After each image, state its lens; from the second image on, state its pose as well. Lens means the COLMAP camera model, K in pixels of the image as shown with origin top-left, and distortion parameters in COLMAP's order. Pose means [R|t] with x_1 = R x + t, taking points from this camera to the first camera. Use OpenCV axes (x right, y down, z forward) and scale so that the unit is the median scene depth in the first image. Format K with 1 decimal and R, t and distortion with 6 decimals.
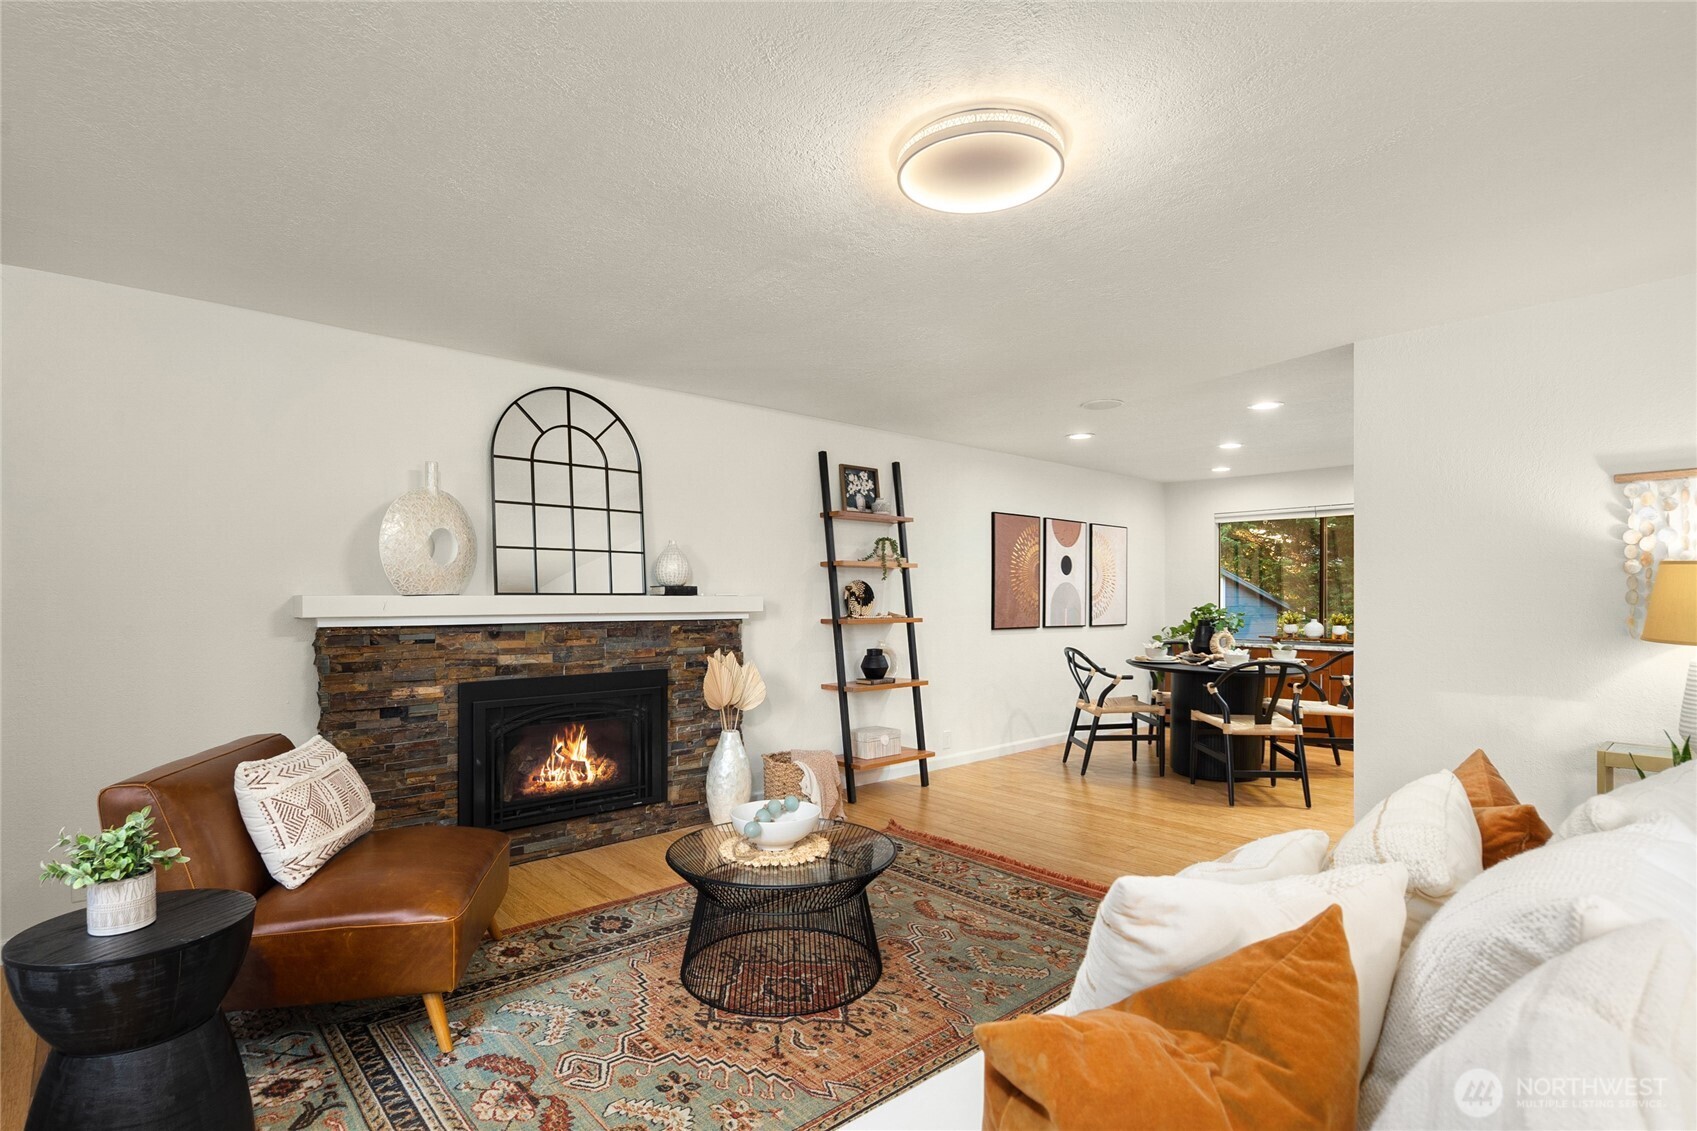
lens RADIAL K [[829.3, 0, 852.4], [0, 829.3, 602.4], [0, 0, 1]] dist [0.000657, -0.000099]
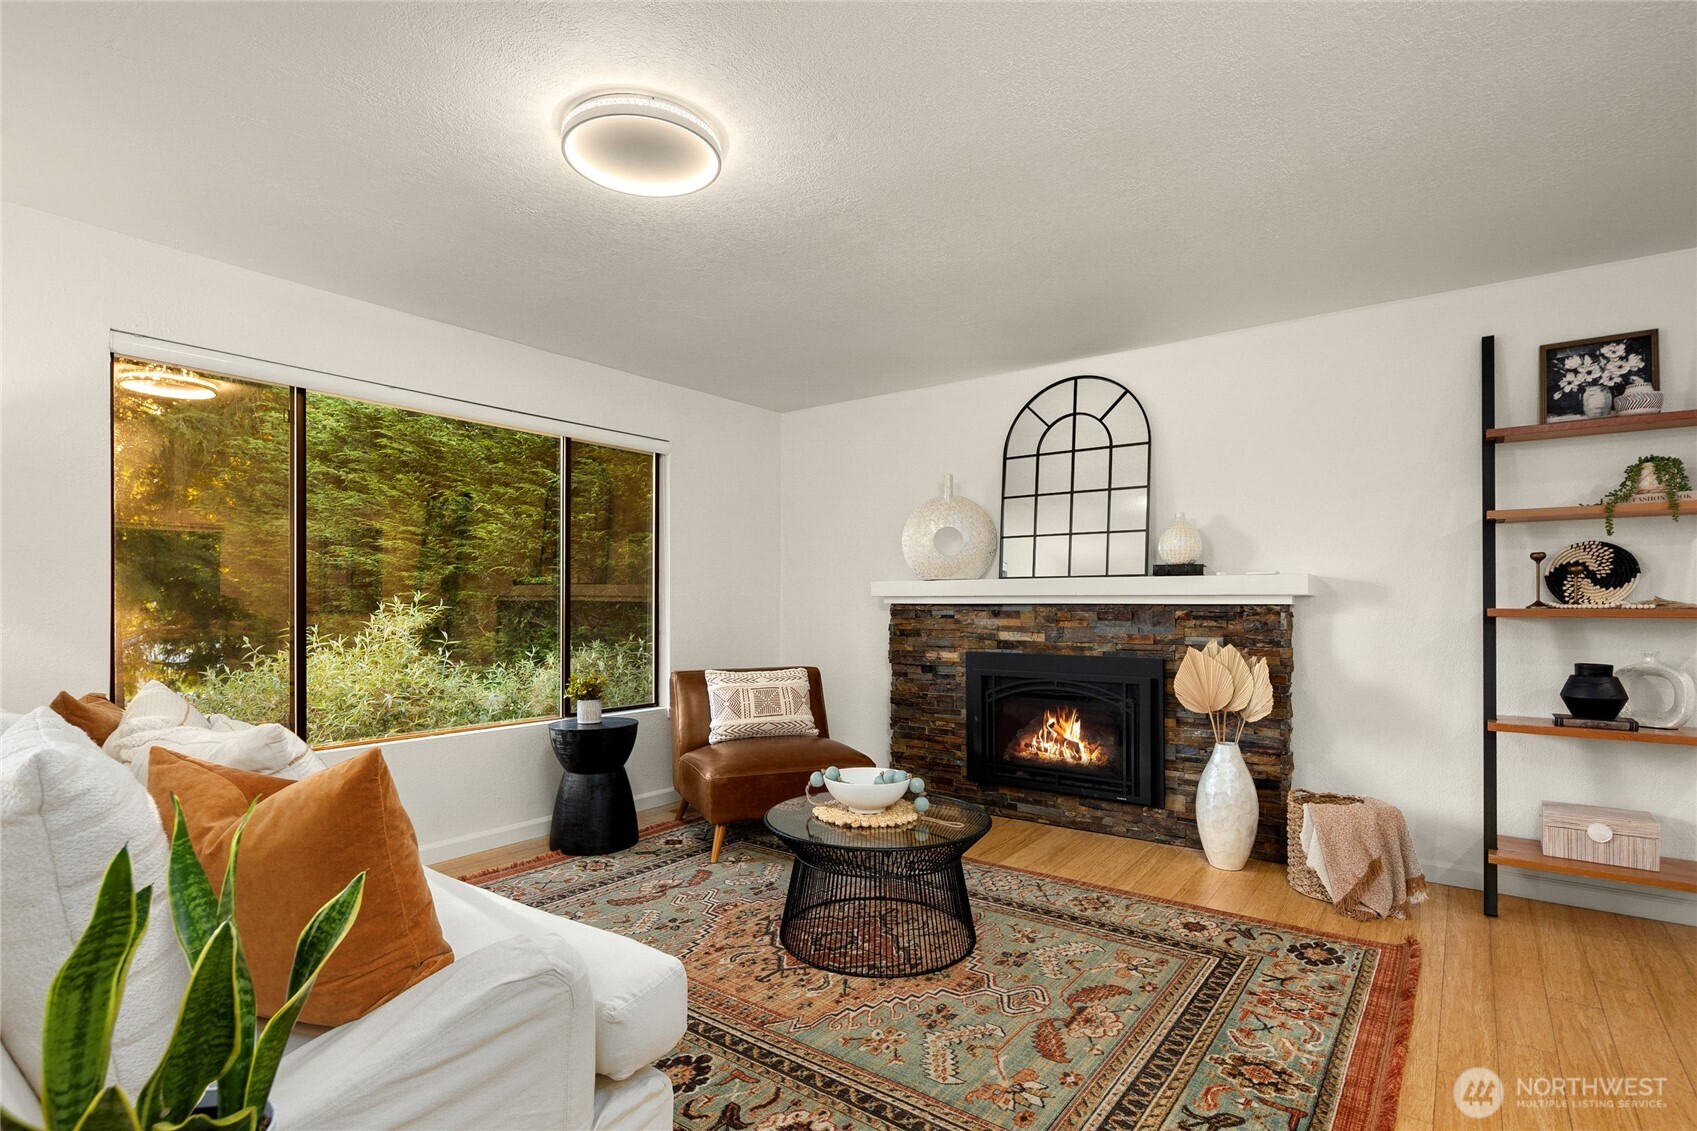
lens RADIAL K [[836.3, 0, 842.0], [0, 836.3, 609.9], [0, 0, 1]] dist [0.001239, -0.000070]
pose [[0.179833, 0.007016, -0.983672, 0.637648], [-0.008037, 0.999952, 0.005663, 0.027355], [0.983664, 0.006888, 0.179881, 0.540251]]
